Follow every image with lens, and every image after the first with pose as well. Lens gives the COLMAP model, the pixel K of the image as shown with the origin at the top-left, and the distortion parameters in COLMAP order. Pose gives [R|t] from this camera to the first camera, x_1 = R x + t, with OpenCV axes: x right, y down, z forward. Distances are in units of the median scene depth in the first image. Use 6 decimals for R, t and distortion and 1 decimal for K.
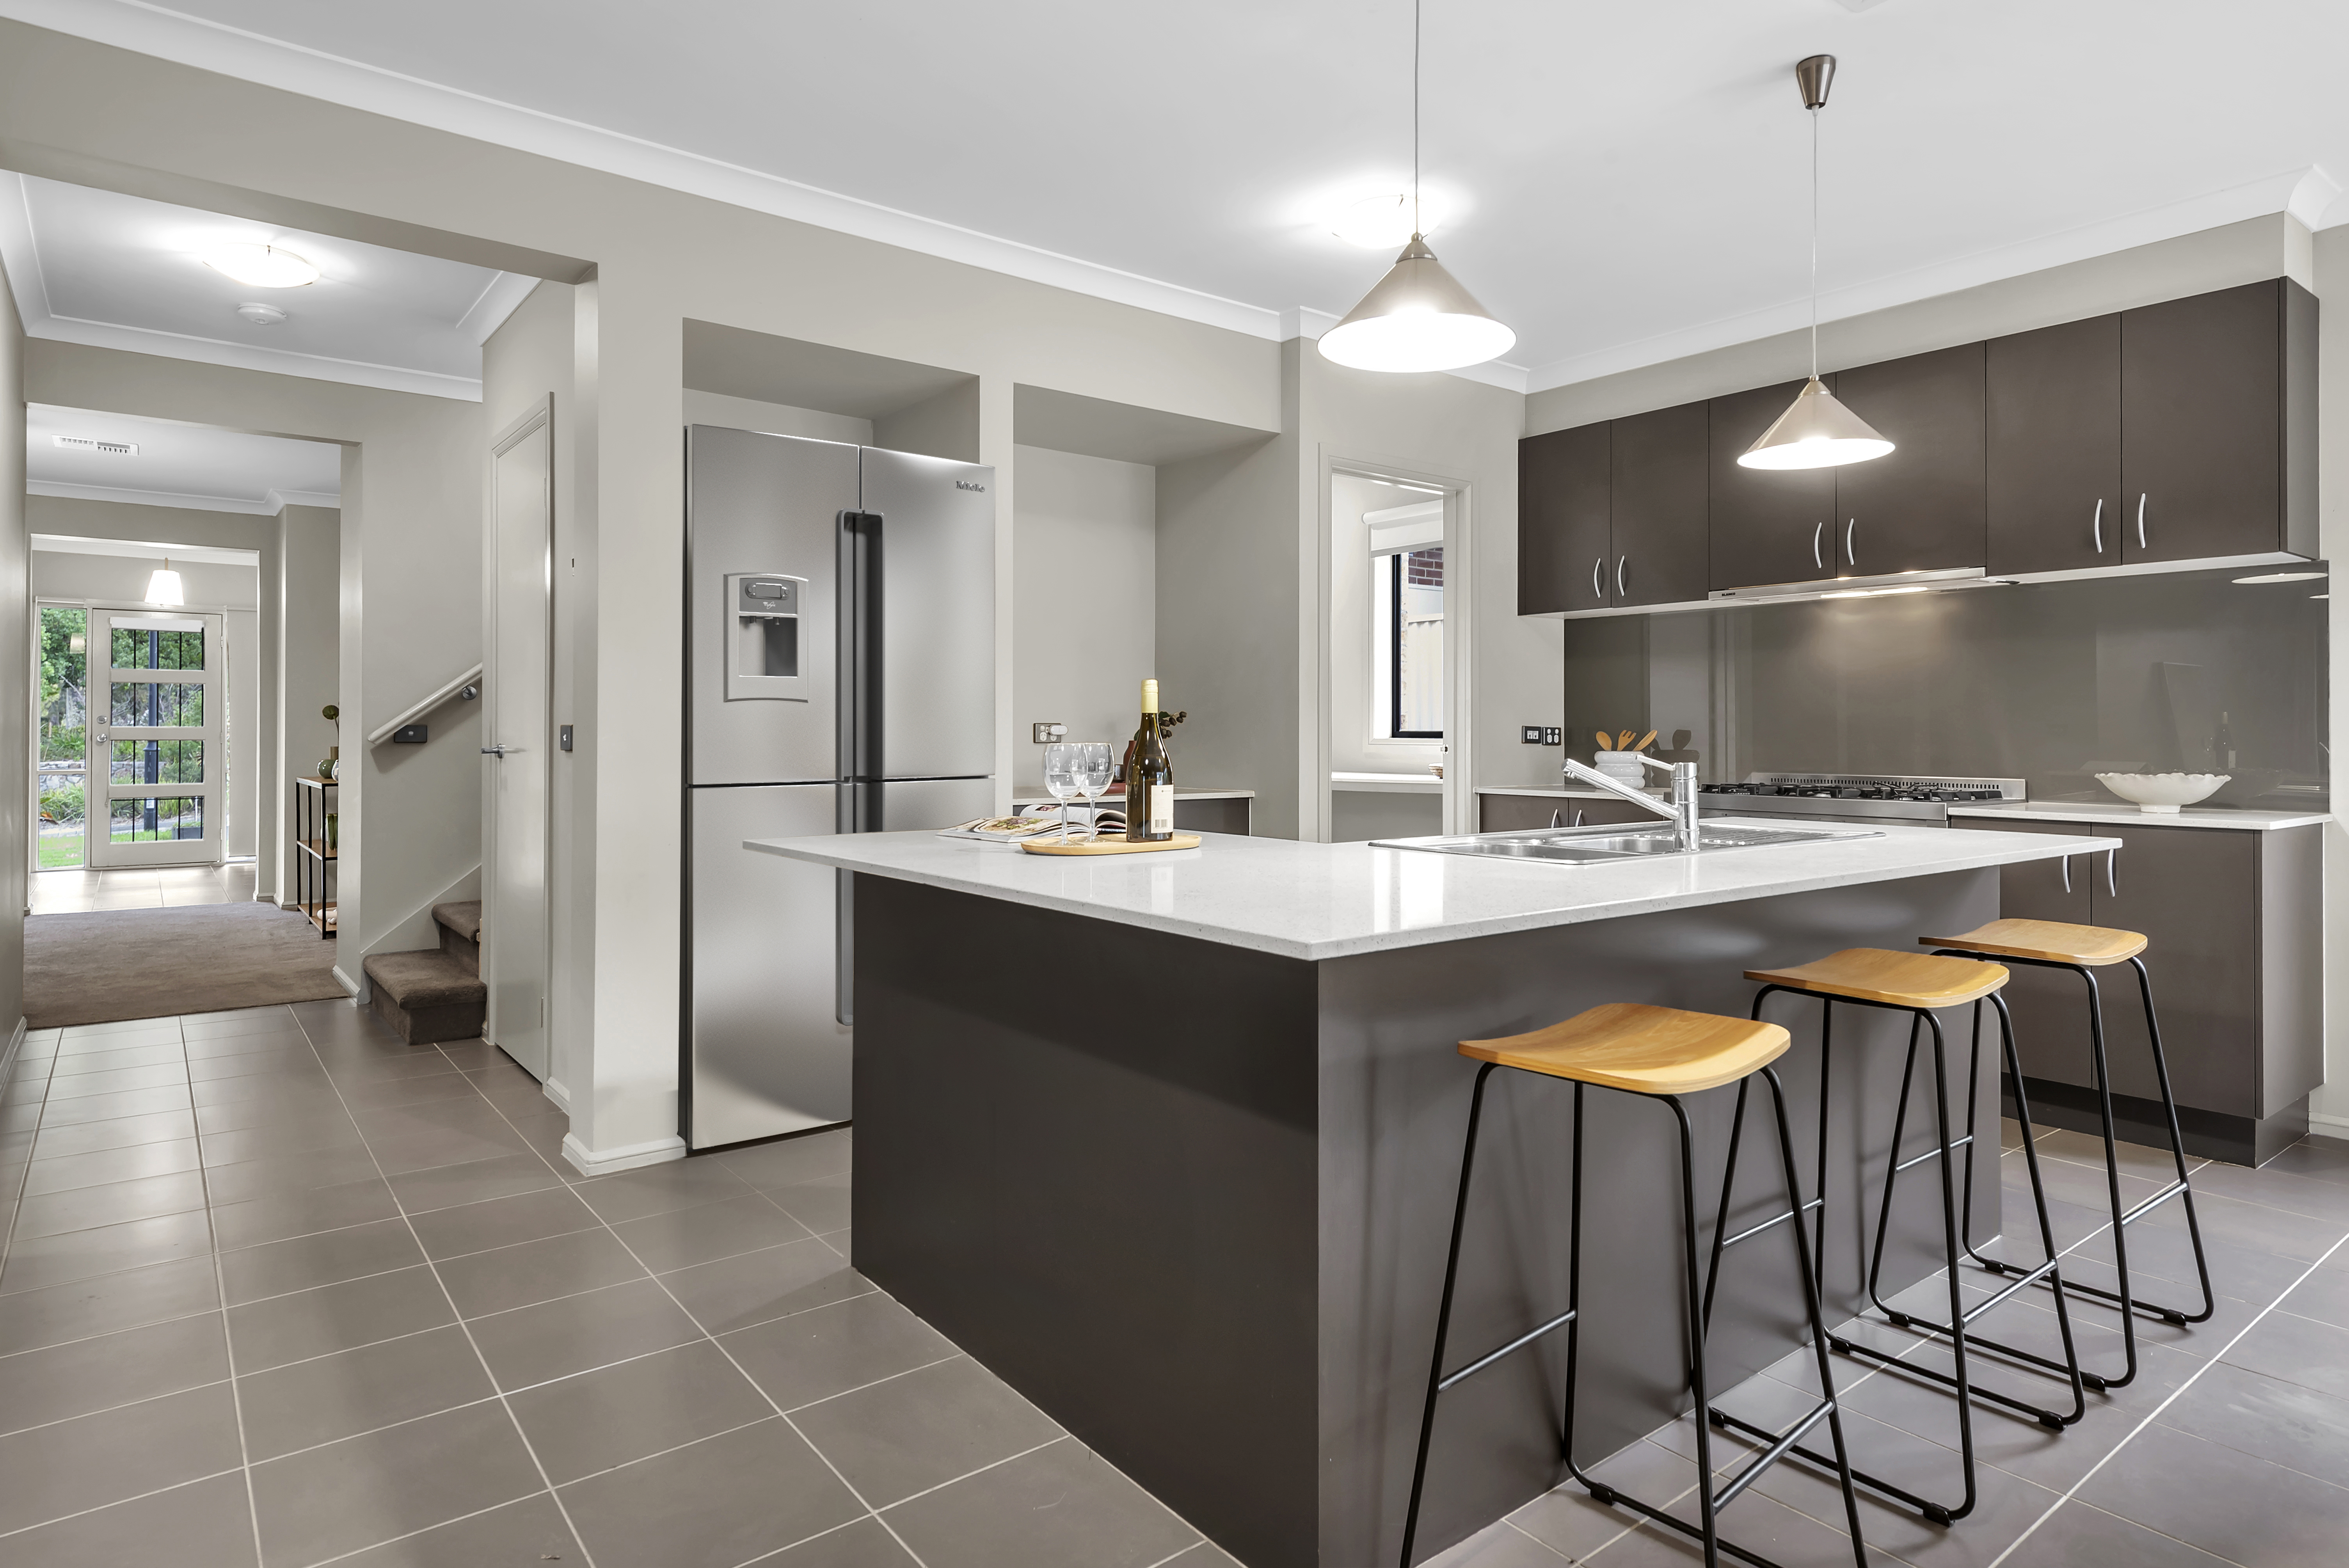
lens RADIAL K [[1312.0, 0, 1182.1], [0, 1312.0, 722.2], [0, 0, 1]] dist [0.000098, 0.000184]
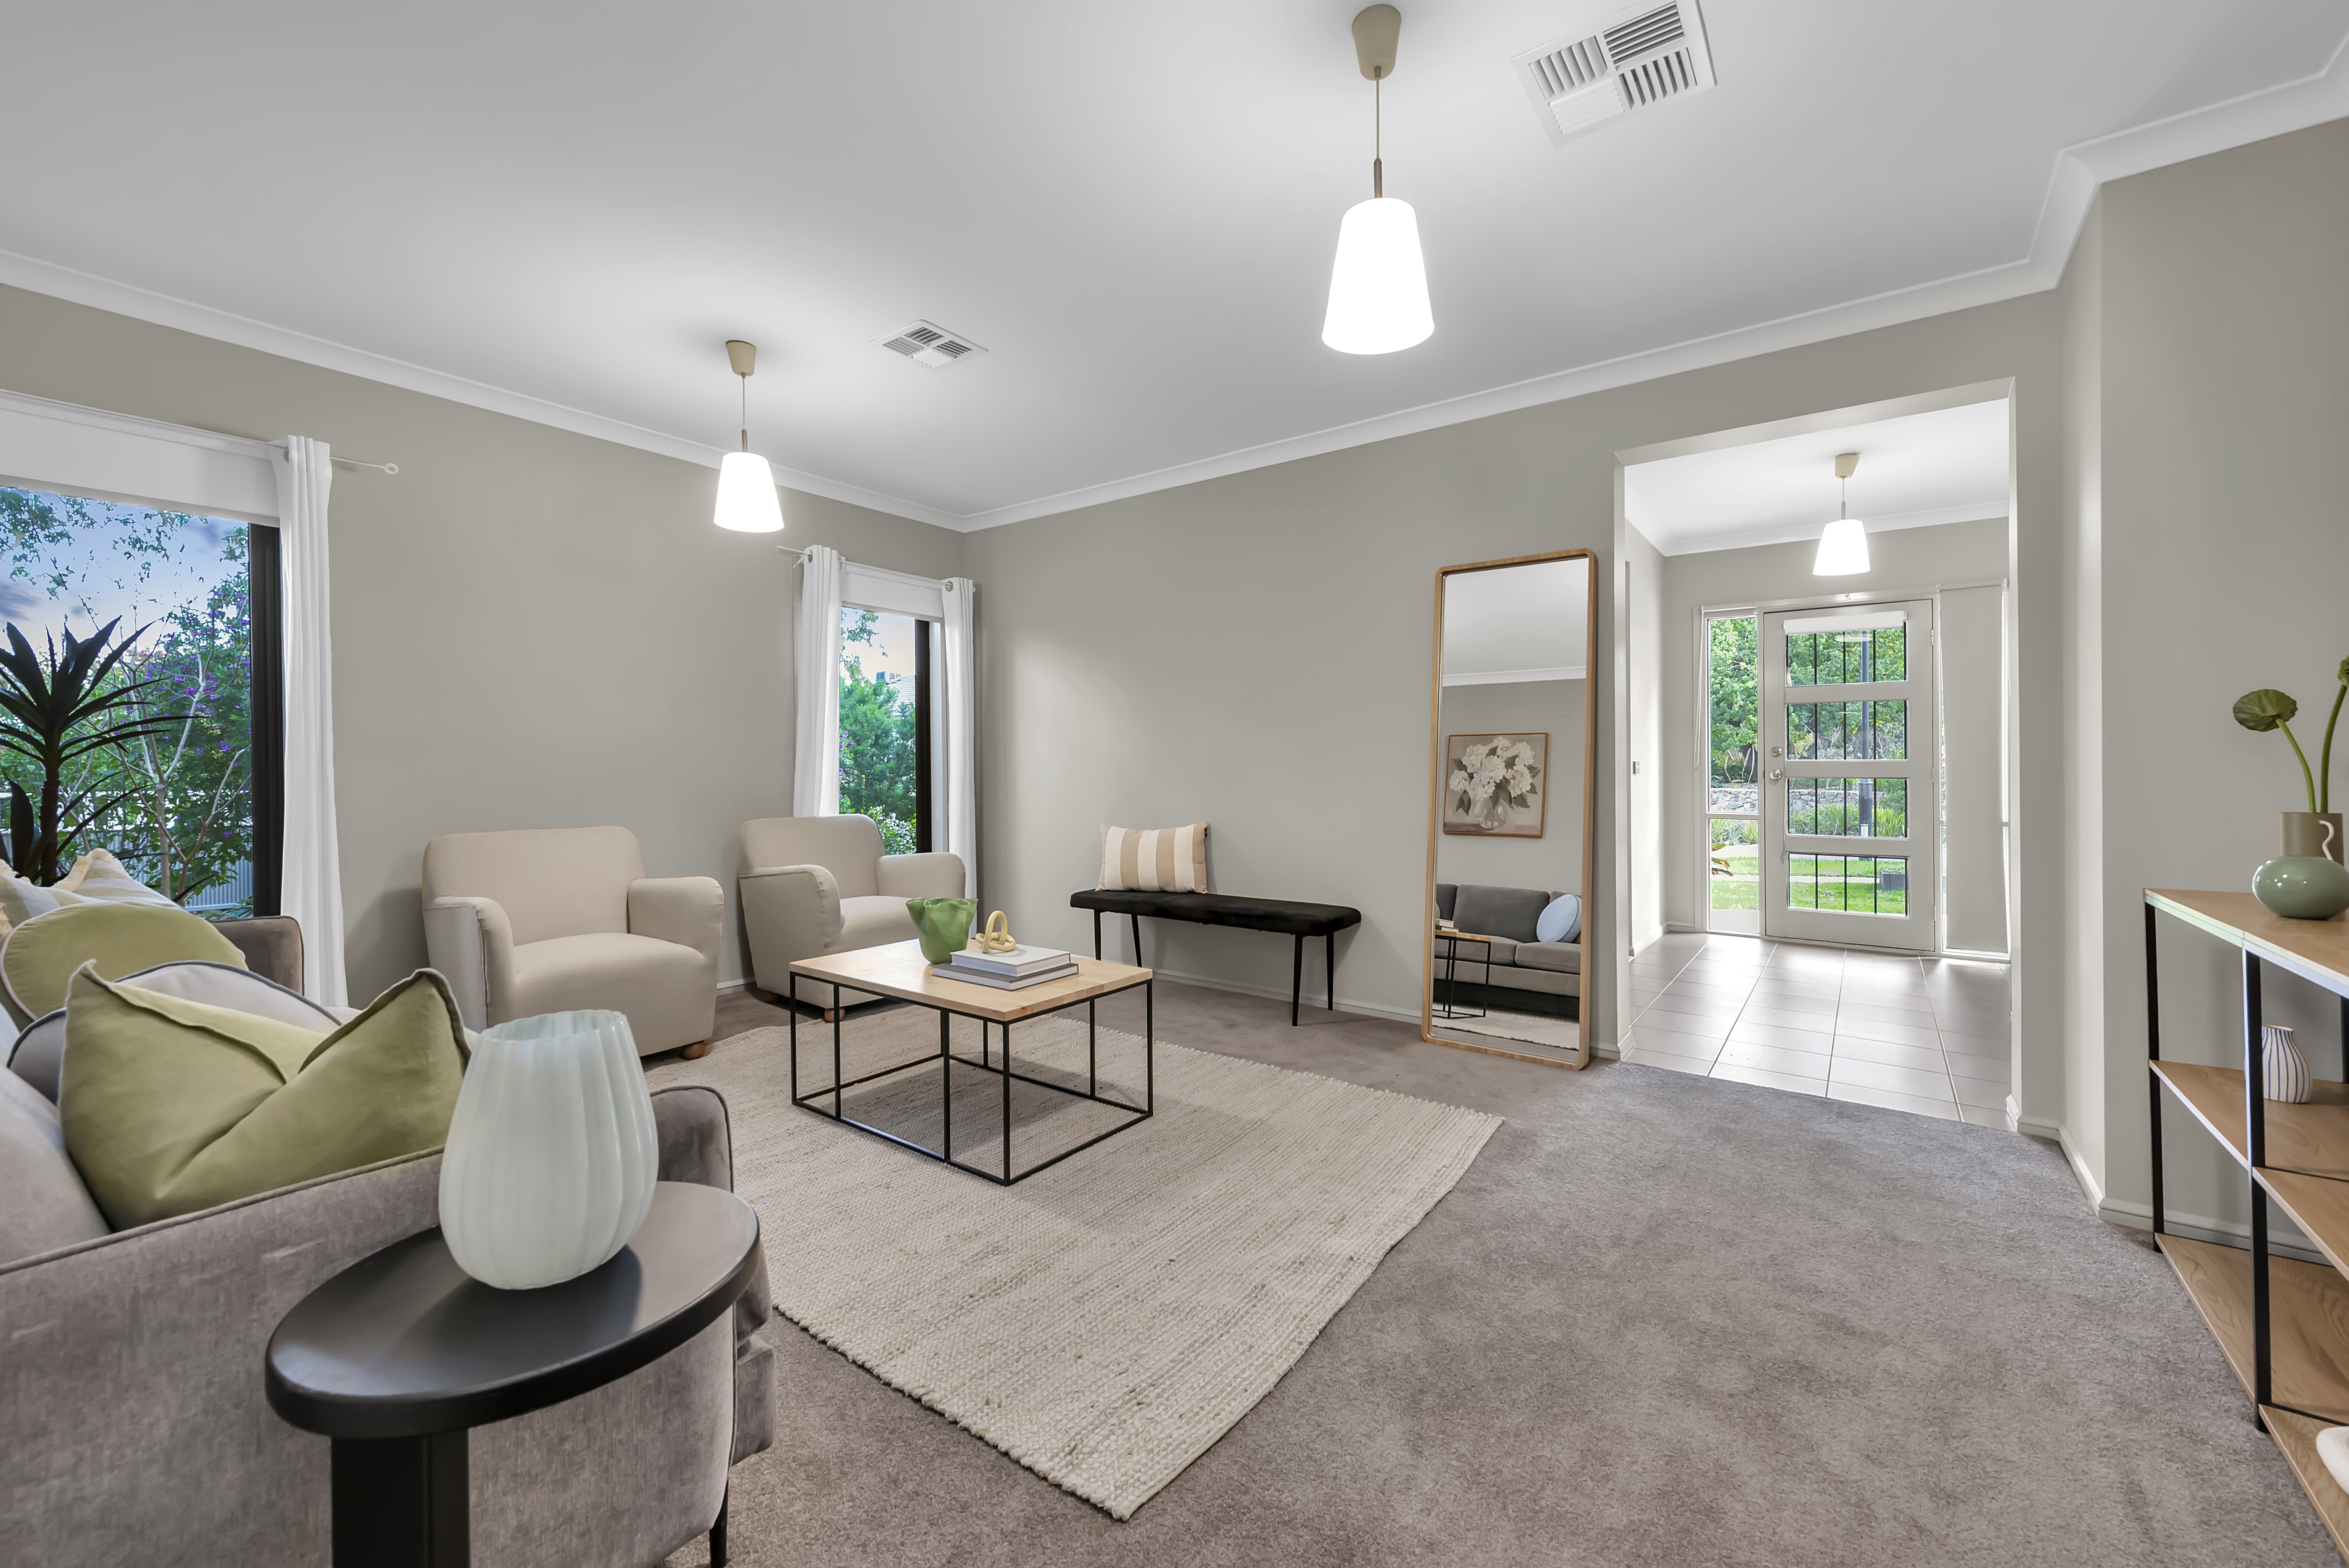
lens RADIAL K [[923.0, 0, 1171.0], [0, 923.0, 769.4], [0, 0, 1]] dist [0.003563, 0.000280]
pose [[0.244863, -0.003152, -0.969553, -0.383158], [0.015178, 0.999885, 0.000583, 0.002626], [0.969439, -0.014859, 0.244883, 0.525552]]
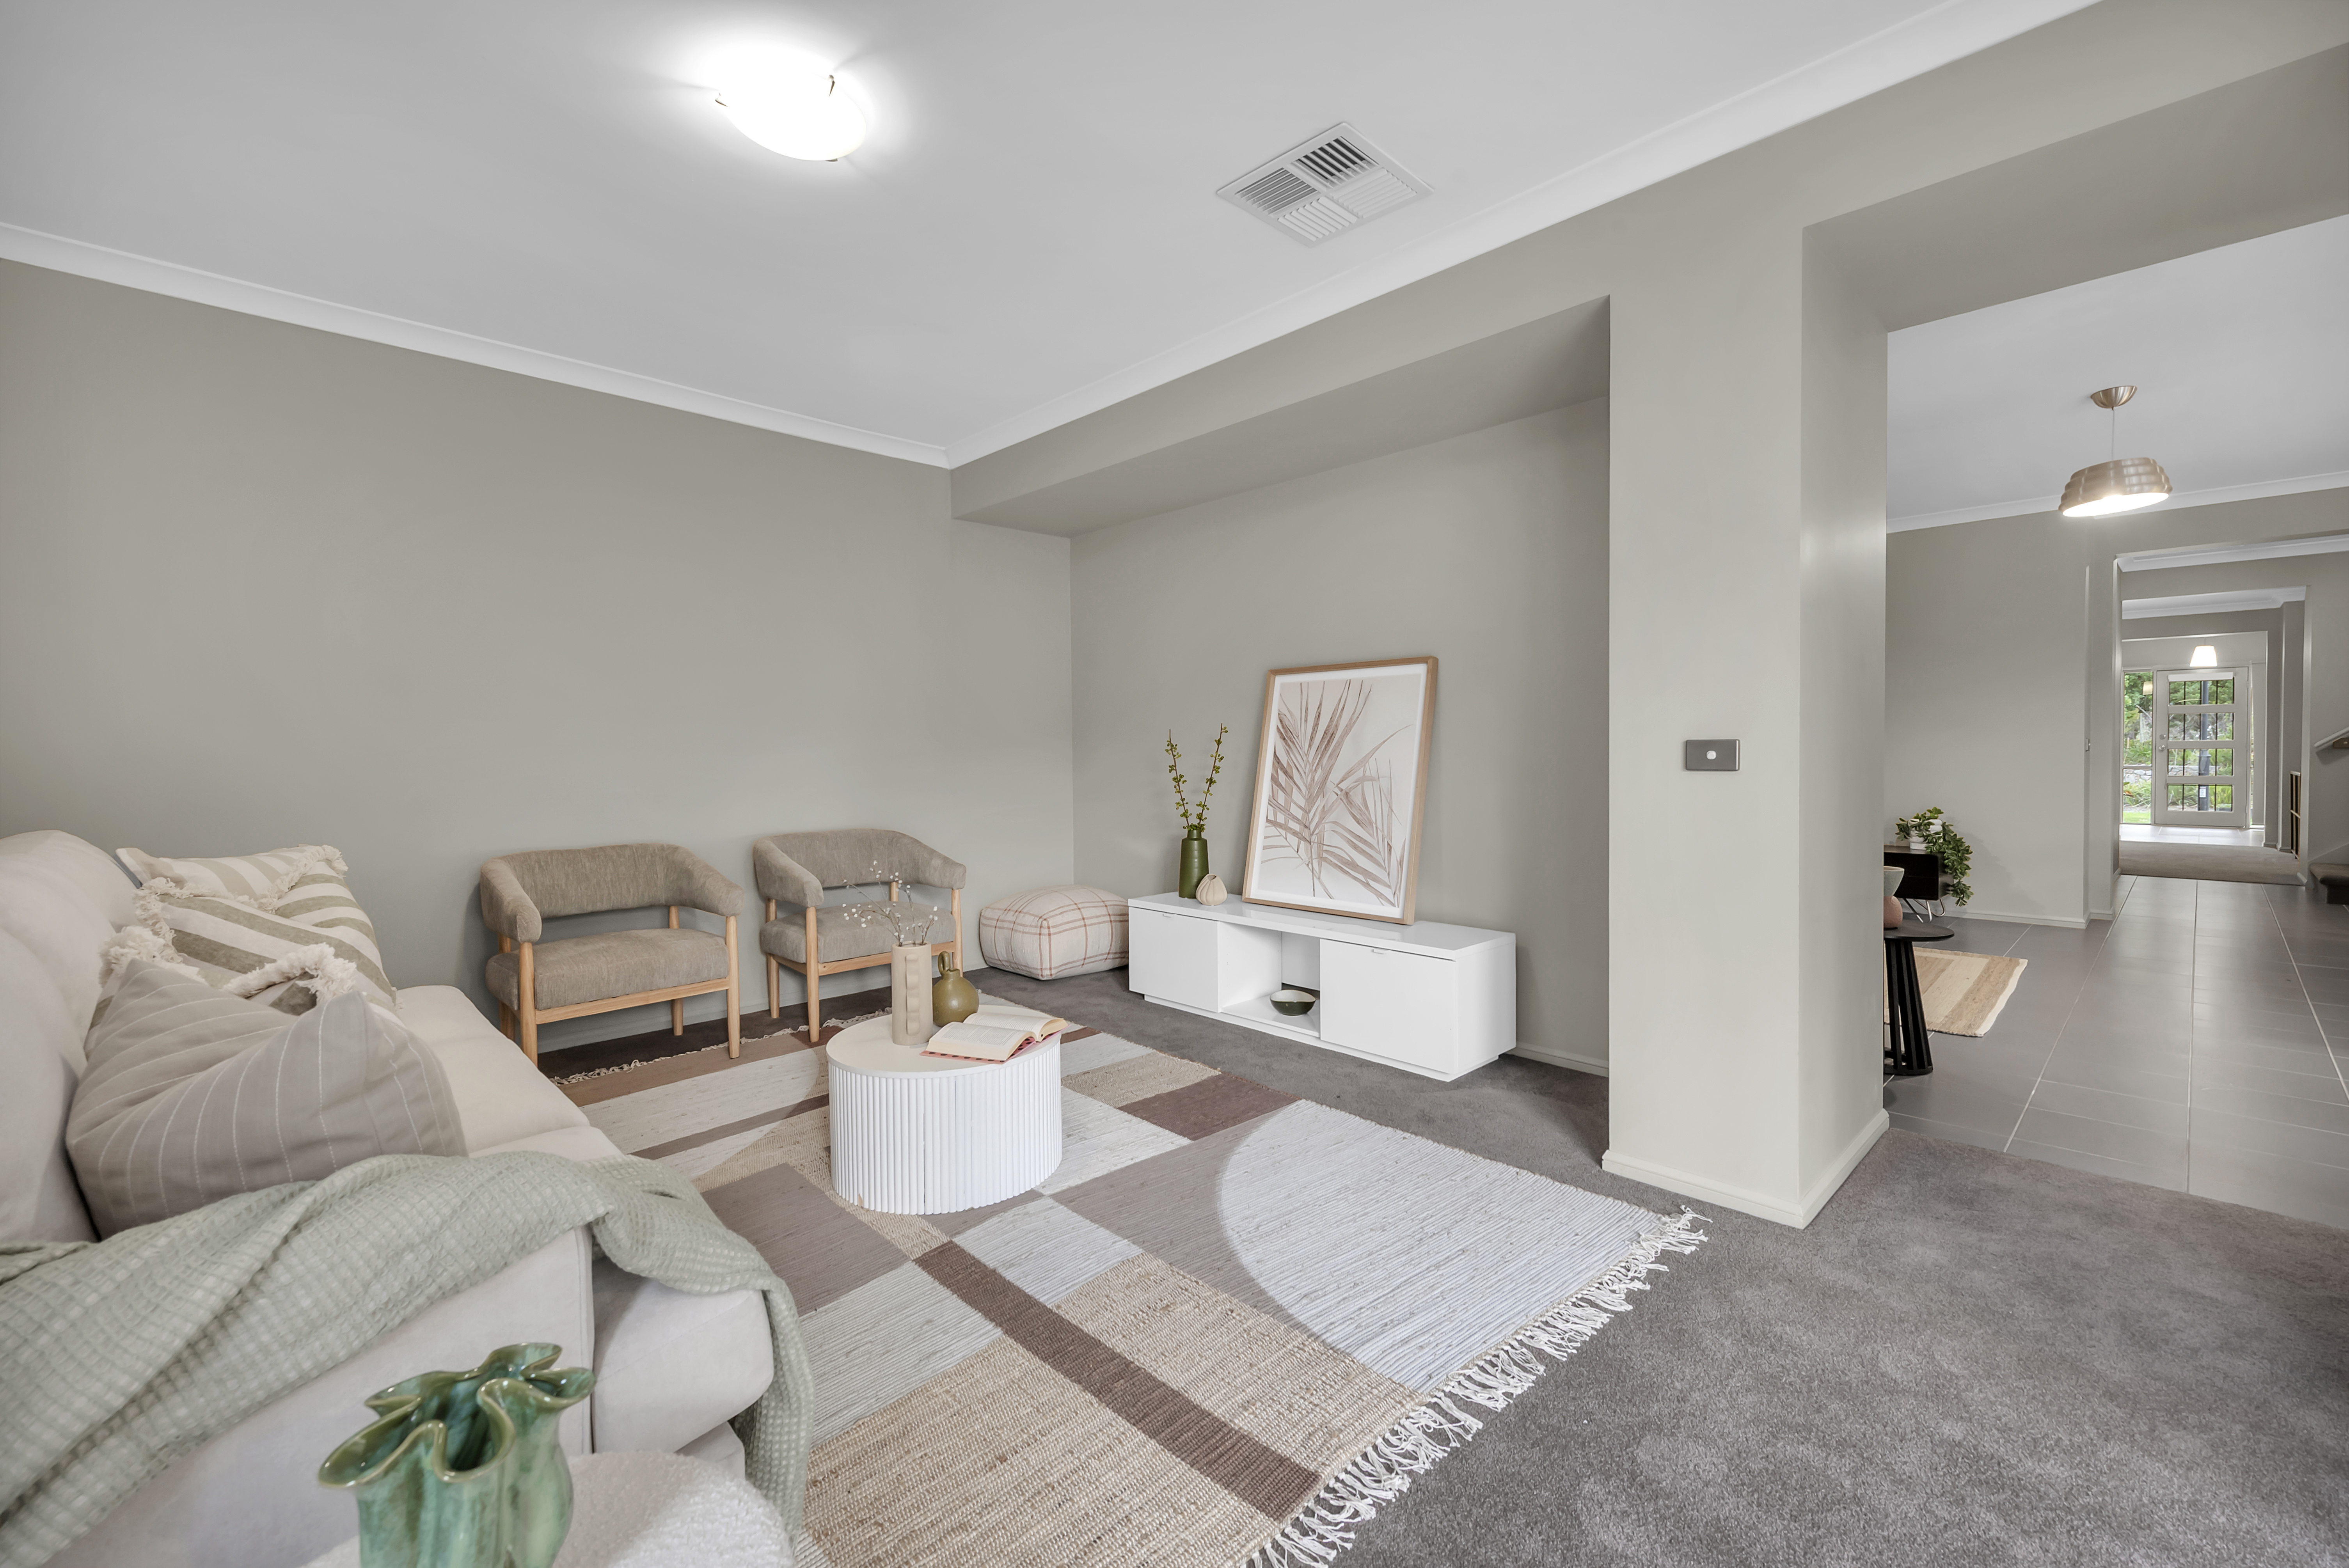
lens RADIAL K [[1014.1, 0, 1165.6], [0, 1014.1, 772.3], [0, 0, 1]] dist [0.000719, -0.000154]
pose [[0.101083, 0.017206, -0.994729, 0.340710], [0.017036, 0.999674, 0.019023, -0.003382], [0.994732, -0.018869, 0.100757, -0.401361]]
